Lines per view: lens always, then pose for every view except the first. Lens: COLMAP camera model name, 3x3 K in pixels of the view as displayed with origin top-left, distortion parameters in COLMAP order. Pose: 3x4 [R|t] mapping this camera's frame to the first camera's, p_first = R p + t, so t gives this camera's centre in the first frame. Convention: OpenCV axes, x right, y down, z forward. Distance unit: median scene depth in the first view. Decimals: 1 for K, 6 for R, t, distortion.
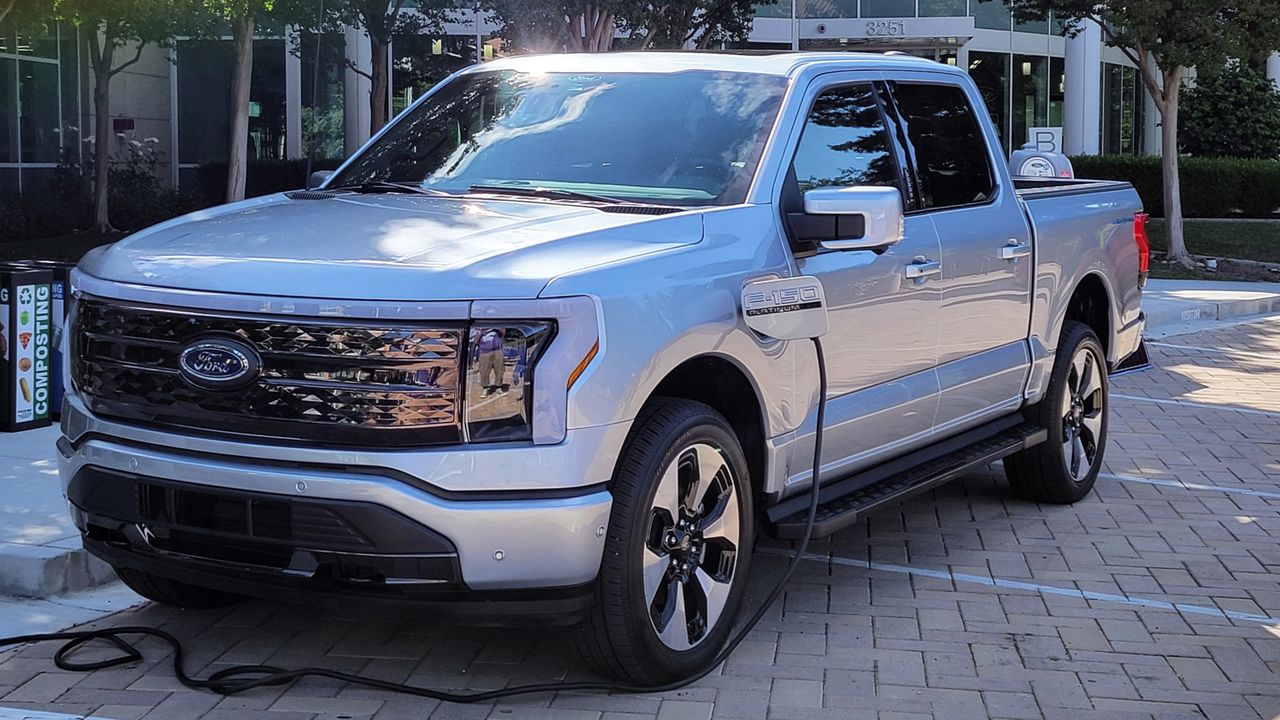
lens RADIAL K [[1876.7, 0, 640.0], [0, 1876.7, 360.0], [0, 0, 1]] dist [0.094156, -0.007672]
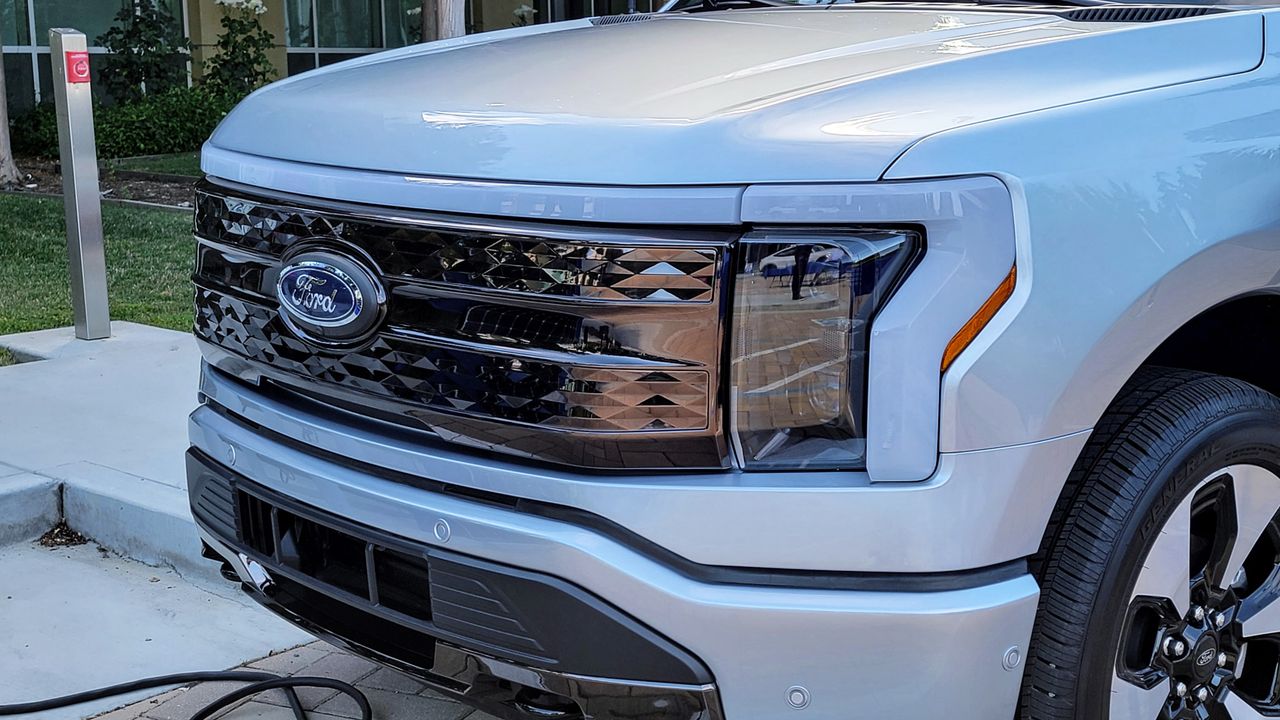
lens RADIAL K [[1590.4, 0, 638.8], [0, 1590.4, 337.4], [0, 0, 1]] dist [0.104457, -0.004174]
pose [[0.945073, 0.031583, -0.325331, 0.019015], [-0.012747, 0.998125, 0.059867, -0.014691], [0.326611, -0.052431, 0.943703, 0.527765]]
